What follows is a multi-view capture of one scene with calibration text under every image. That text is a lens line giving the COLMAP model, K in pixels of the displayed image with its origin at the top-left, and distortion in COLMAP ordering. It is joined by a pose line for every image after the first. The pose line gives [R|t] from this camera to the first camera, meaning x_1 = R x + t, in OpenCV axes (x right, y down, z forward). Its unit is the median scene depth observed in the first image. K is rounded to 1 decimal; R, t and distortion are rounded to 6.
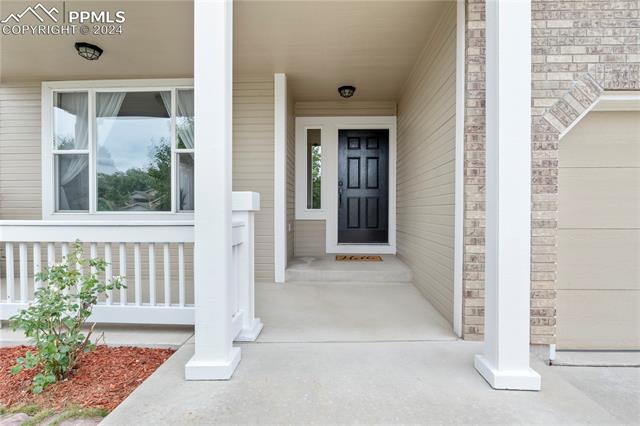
lens RADIAL K [[325.4, 0, 323.6], [0, 325.4, 213.9], [0, 0, 1]] dist [0.004563, 0.001463]
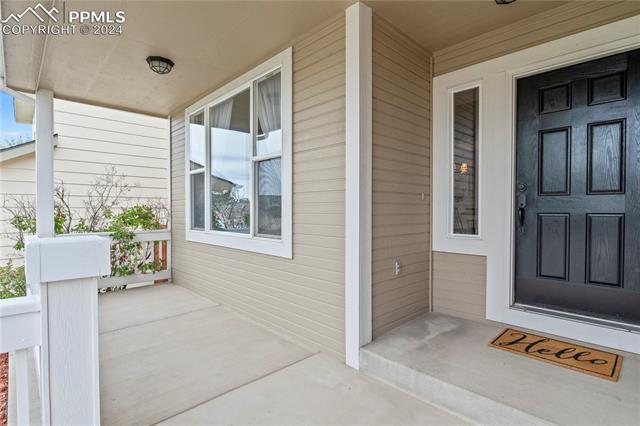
lens RADIAL K [[325.4, 0, 319.0], [0, 325.4, 214.7], [0, 0, 1]] dist [0.004563, 0.001463]
pose [[0.731886, 0.006836, -0.681393, 0.168870], [-0.005864, 0.999976, 0.003734, -0.049374], [0.681402, 0.001262, 0.731908, 0.421556]]
